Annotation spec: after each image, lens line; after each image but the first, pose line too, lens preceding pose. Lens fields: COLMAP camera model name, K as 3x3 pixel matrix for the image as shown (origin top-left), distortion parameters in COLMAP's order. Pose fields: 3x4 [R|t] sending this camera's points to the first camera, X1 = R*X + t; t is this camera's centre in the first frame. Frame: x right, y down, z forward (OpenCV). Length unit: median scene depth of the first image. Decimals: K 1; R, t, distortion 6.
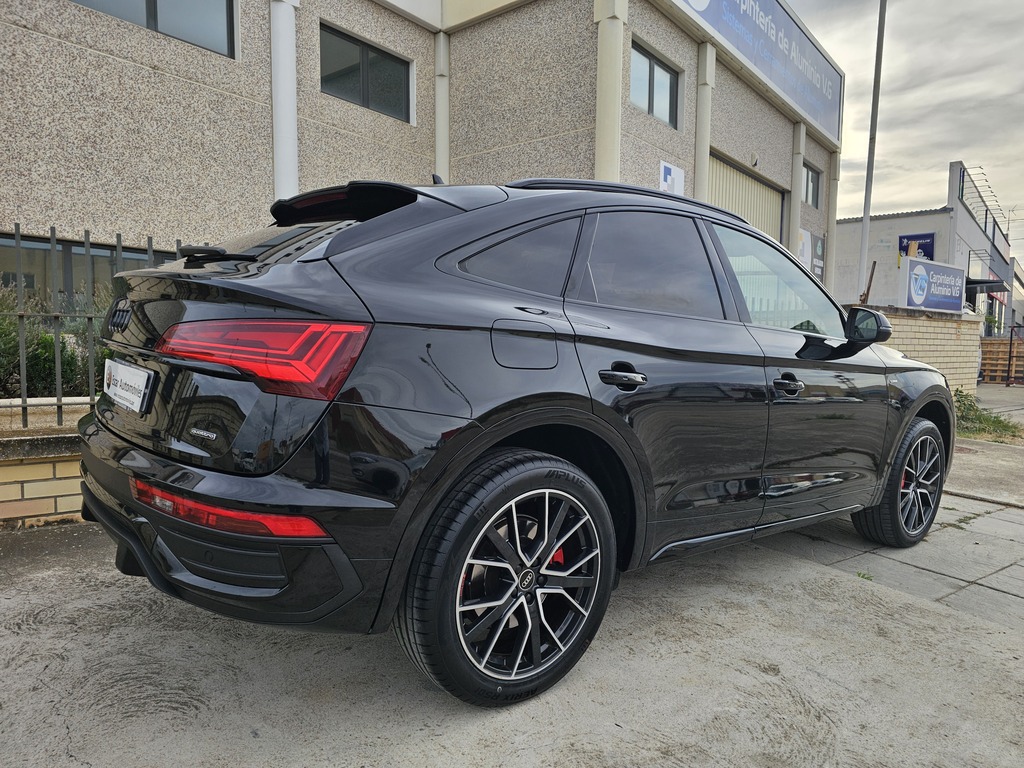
lens RADIAL K [[684.4, 0, 526.6], [0, 684.4, 393.2], [0, 0, 1]] dist [0.051485, -0.031526]
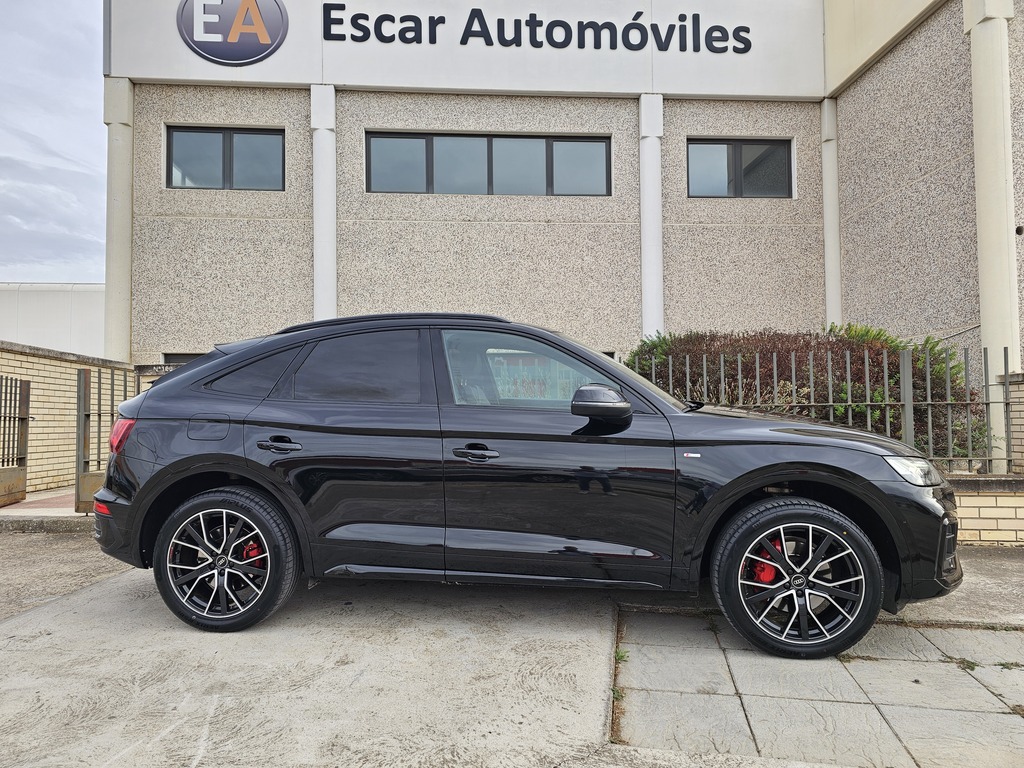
lens RADIAL K [[685.5, 0, 512.9], [0, 685.5, 387.5], [0, 0, 1]] dist [0.065907, -0.050439]
pose [[0.675655, -0.054800, -0.735178, 0.390753], [-0.029729, 0.994397, -0.101444, -0.002522], [0.736618, 0.090397, 0.670241, 0.068518]]
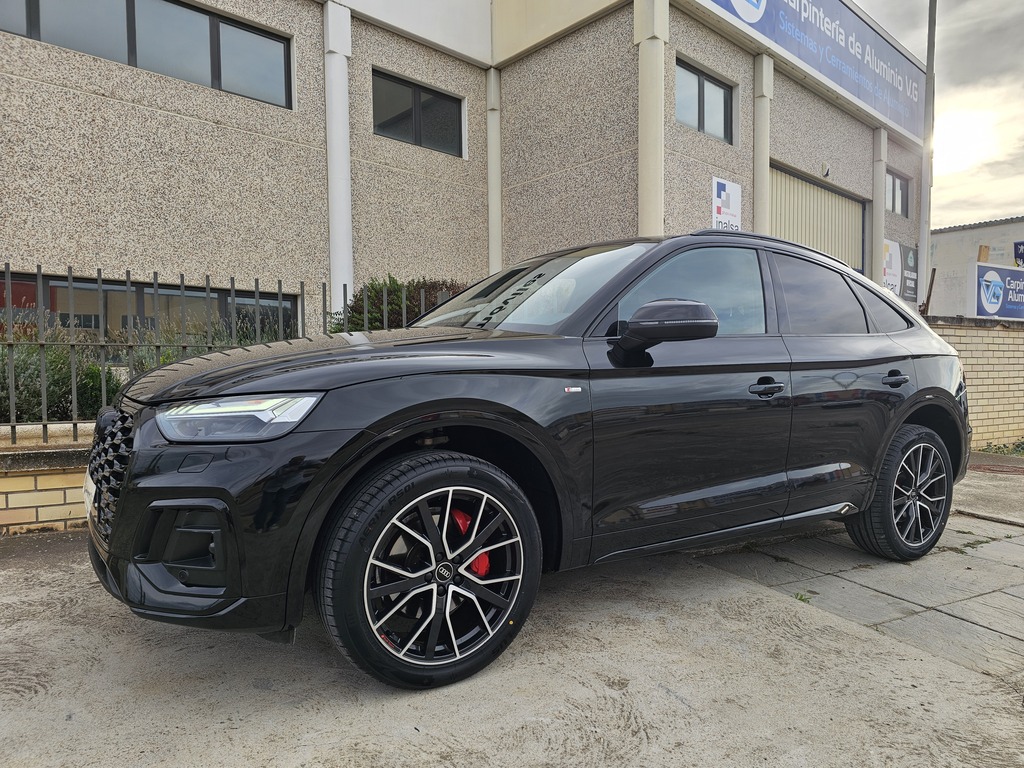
lens RADIAL K [[687.0, 0, 520.9], [0, 687.0, 395.6], [0, 0, 1]] dist [0.065859, -0.053585]
pose [[0.988866, -0.016966, -0.147842, 0.089391], [0.011264, 0.999163, -0.039325, 0.008950], [0.148385, 0.037222, 0.988229, 0.003872]]
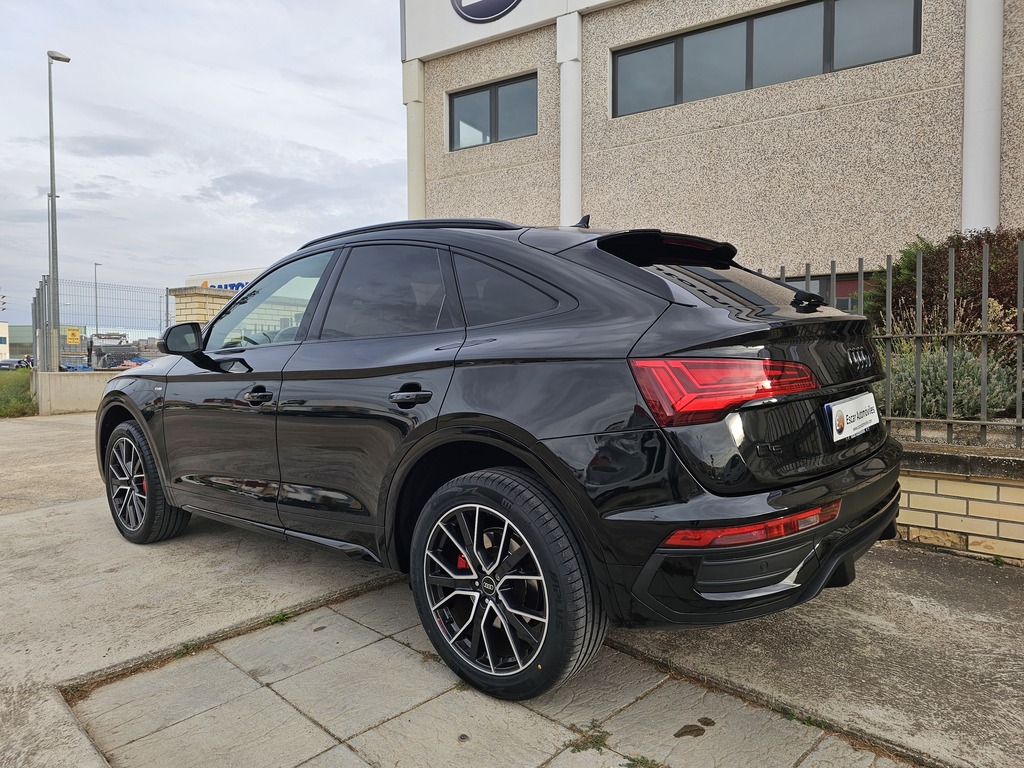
lens RADIAL K [[691.6, 0, 512.0], [0, 691.6, 384.0], [0, 0, 1]] dist [0.060927, -0.048012]
pose [[0.120325, 0.017113, -0.992587, 0.491361], [-0.057408, 0.998298, 0.010253, -0.021383], [0.991073, 0.055749, 0.121103, 0.407389]]
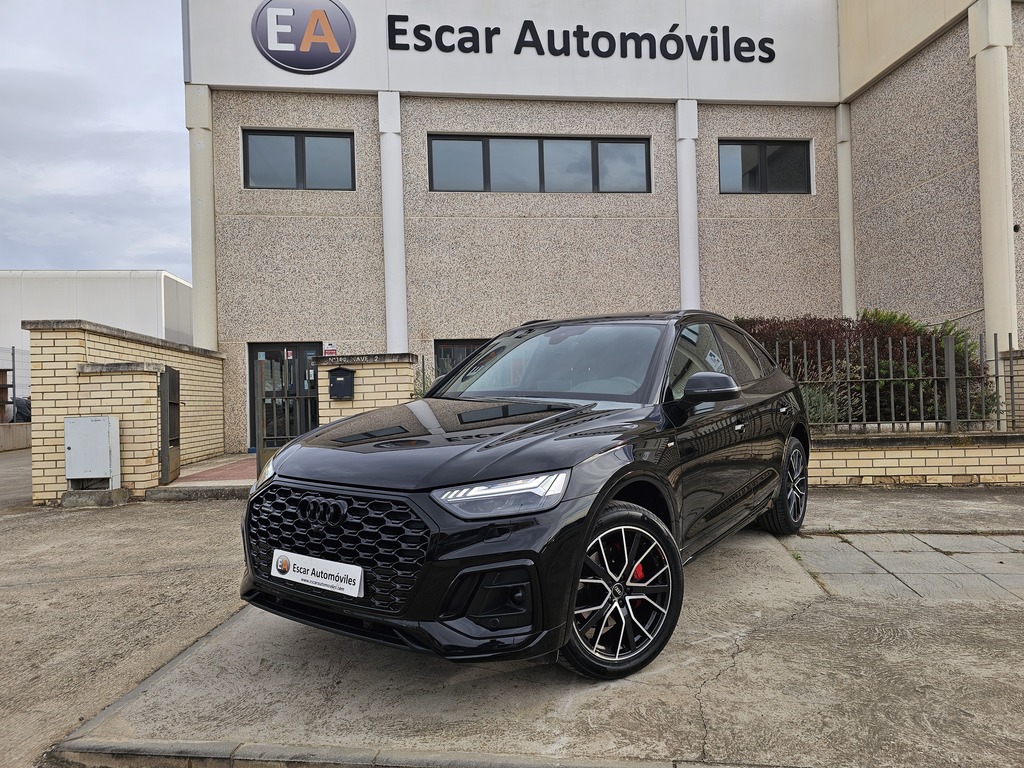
lens RADIAL K [[691.7, 0, 527.7], [0, 691.7, 385.3], [0, 0, 1]] dist [0.065951, -0.055845]
pose [[0.714274, -0.047918, -0.698224, 0.384782], [-0.007425, 0.997078, -0.076023, 0.010657], [0.699827, 0.059486, 0.711831, -0.146985]]
